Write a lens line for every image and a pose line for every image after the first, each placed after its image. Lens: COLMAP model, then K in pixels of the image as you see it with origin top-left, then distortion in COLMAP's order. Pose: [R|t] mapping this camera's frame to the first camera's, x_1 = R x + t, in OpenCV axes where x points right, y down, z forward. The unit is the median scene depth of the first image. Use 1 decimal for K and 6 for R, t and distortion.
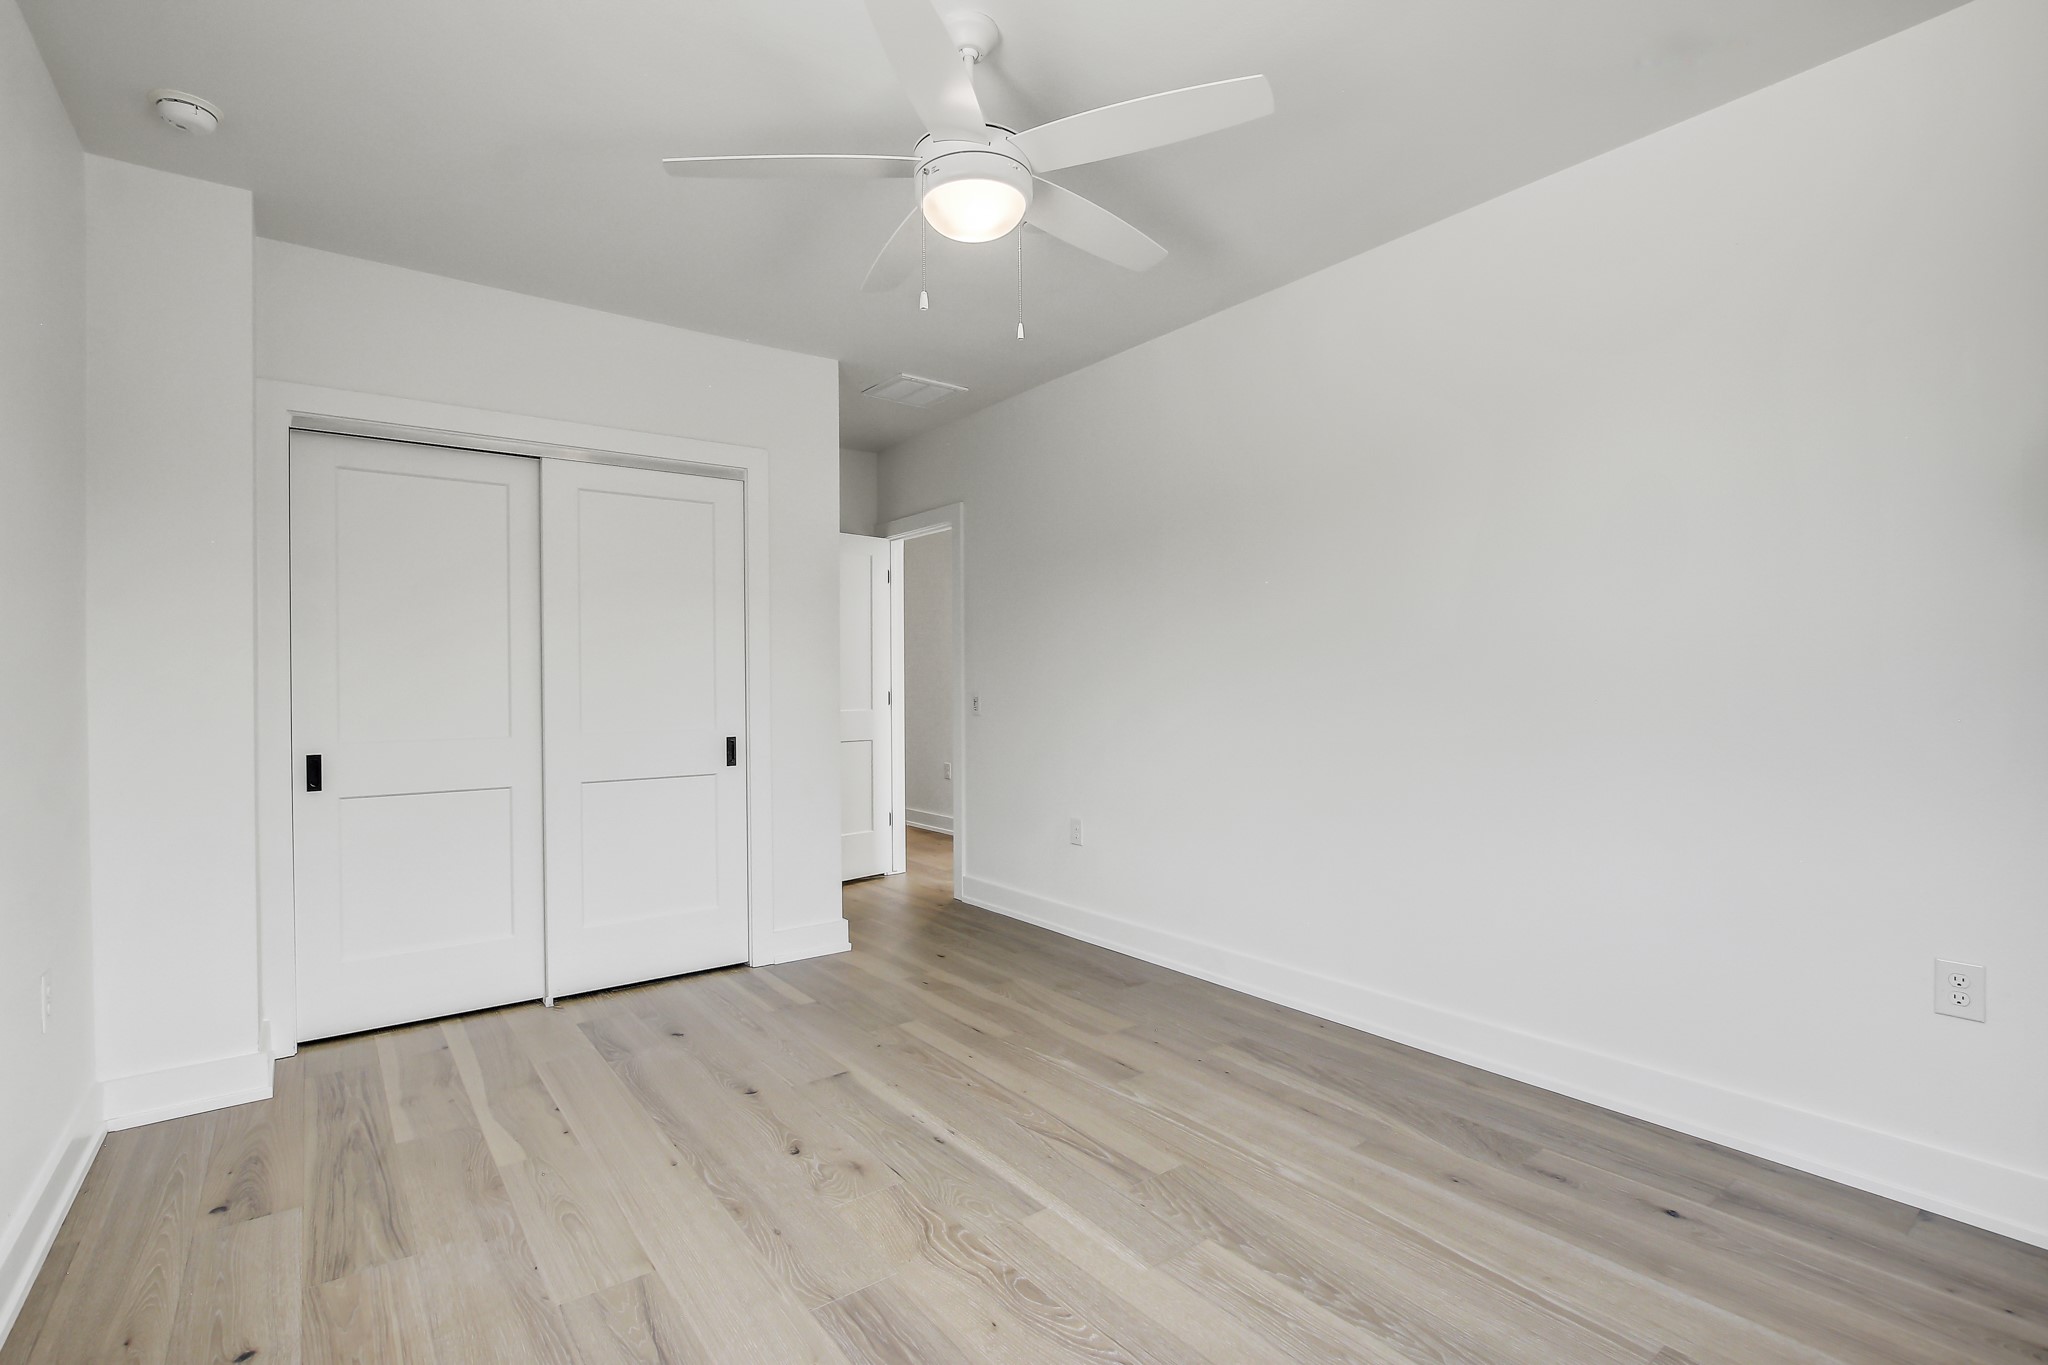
lens RADIAL K [[941.5, 0, 1024.7], [0, 941.5, 685.5], [0, 0, 1]] dist [-0.015121, 0.001154]
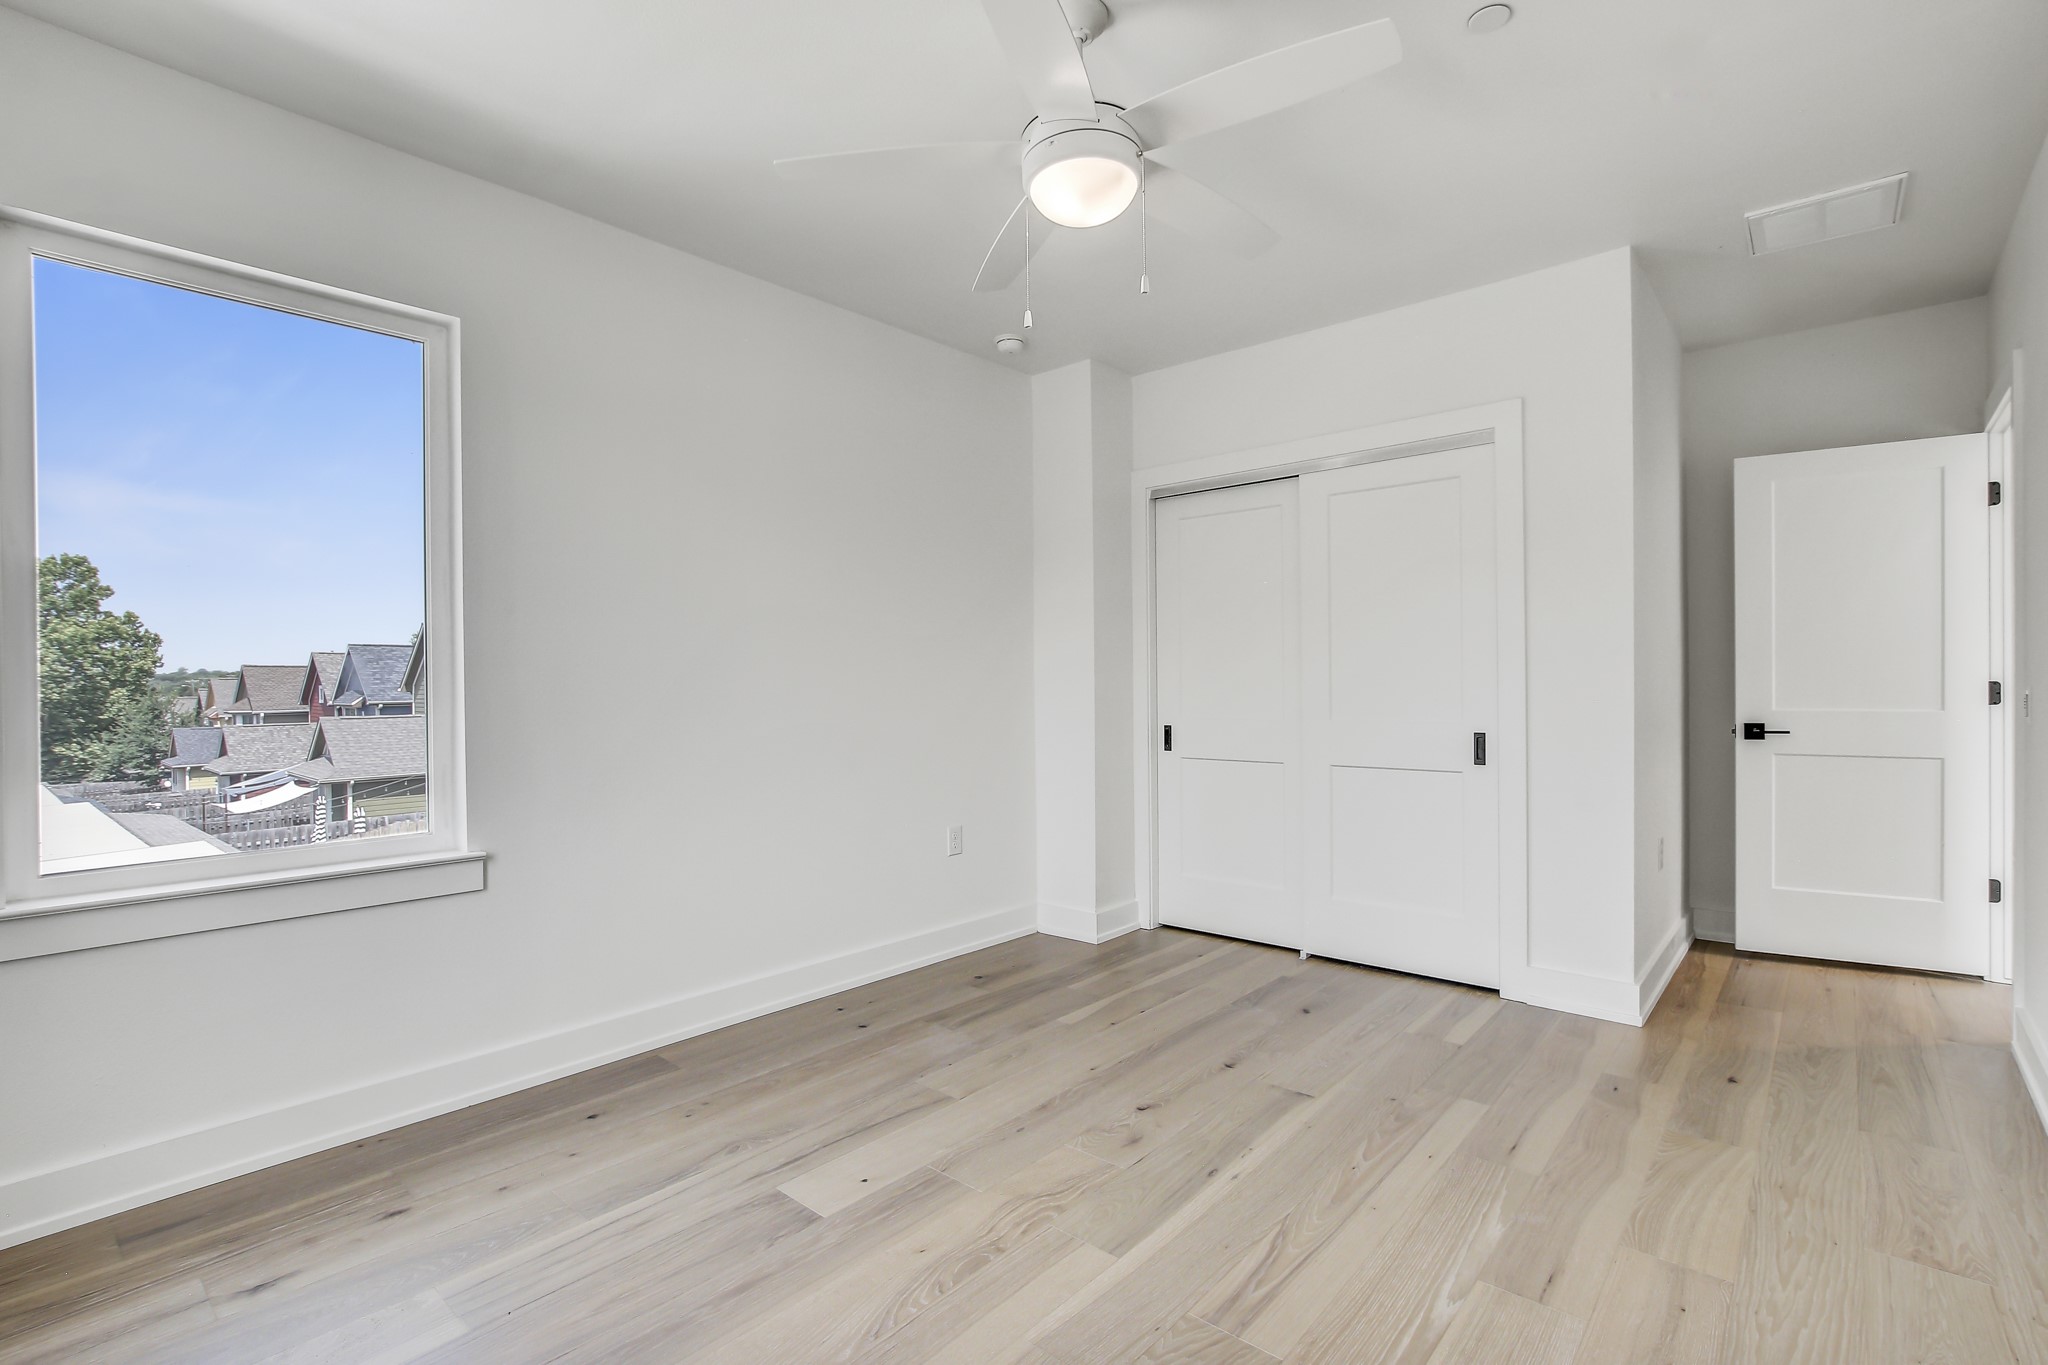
lens RADIAL K [[941.5, 0, 1024.9], [0, 941.5, 681.9], [0, 0, 1]] dist [-0.015121, 0.001154]
pose [[0.199174, 0.006696, -0.979941, 0.647783], [0.006000, 0.999950, 0.008052, -0.004341], [0.979946, -0.007483, 0.199124, 0.538421]]
